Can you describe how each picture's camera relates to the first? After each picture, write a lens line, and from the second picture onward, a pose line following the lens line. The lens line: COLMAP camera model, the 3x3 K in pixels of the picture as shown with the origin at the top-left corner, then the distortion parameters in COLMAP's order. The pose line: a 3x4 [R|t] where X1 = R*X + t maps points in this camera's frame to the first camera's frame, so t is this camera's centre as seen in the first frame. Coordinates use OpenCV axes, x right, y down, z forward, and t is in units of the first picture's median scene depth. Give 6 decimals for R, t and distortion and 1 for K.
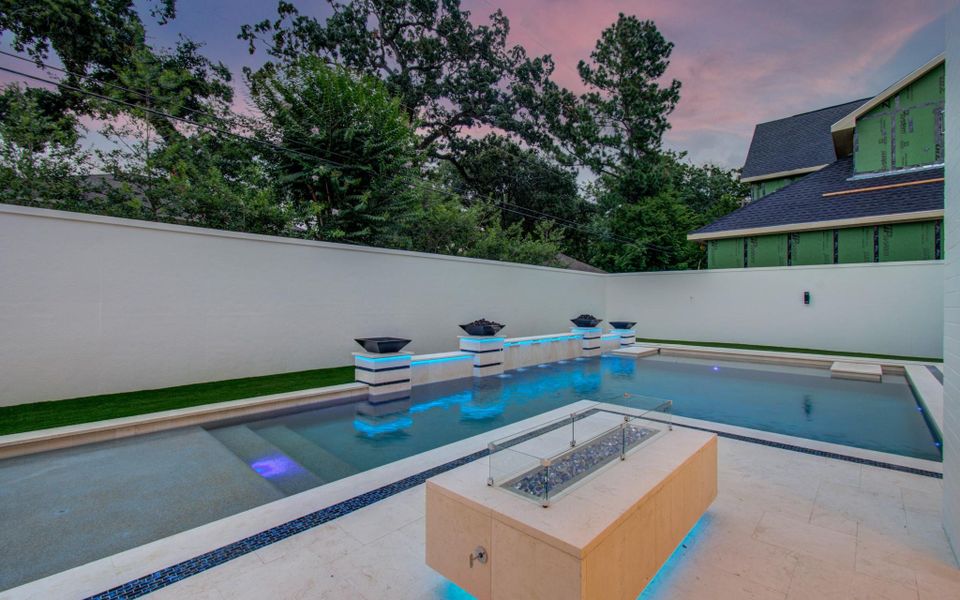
lens RADIAL K [[412.2, 0, 479.6], [0, 412.2, 302.4], [0, 0, 1]] dist [0.000346, 0.000198]
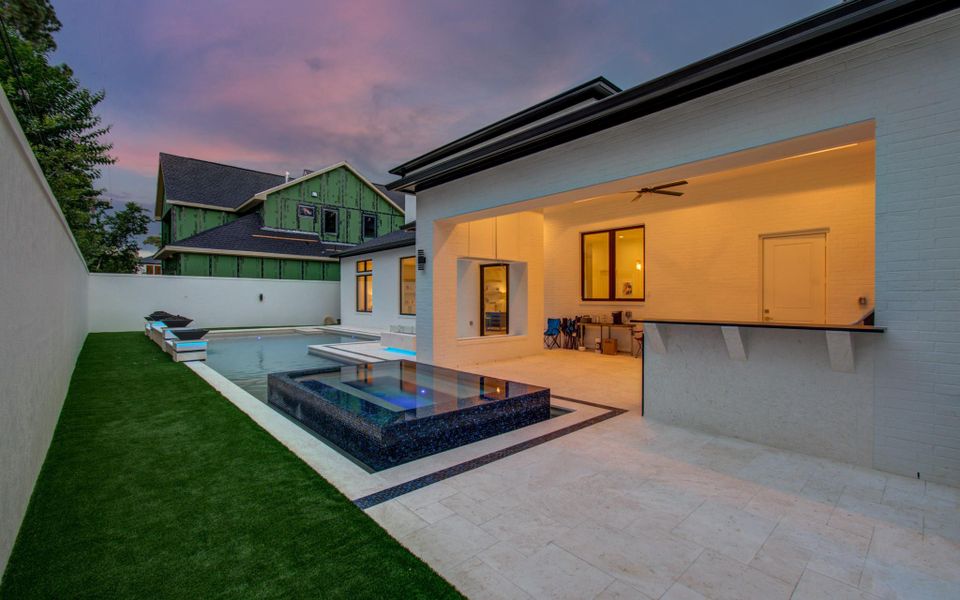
lens RADIAL K [[412.2, 0, 479.6], [0, 412.2, 302.4], [0, 0, 1]] dist [0.000346, 0.000198]
pose [[0.069118, -0.010443, 0.997554, -0.812751], [-0.001539, 0.999943, 0.010575, -0.009729], [-0.997607, -0.002266, 0.069098, -0.030003]]
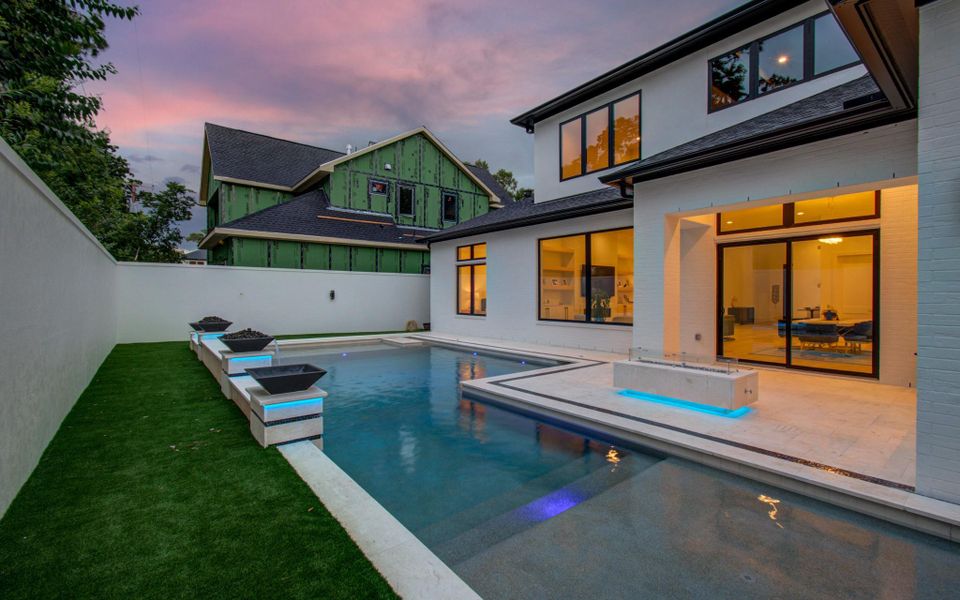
lens RADIAL K [[416.2, 0, 480.0], [0, 416.2, 300.0], [0, 0, 1]] dist [-0.001204, 0.000380]
pose [[0.138006, -0.013749, 0.990336, -0.439047], [-0.001077, 0.999901, 0.014032, -0.013679], [-0.990431, -0.003003, 0.137977, 0.323773]]
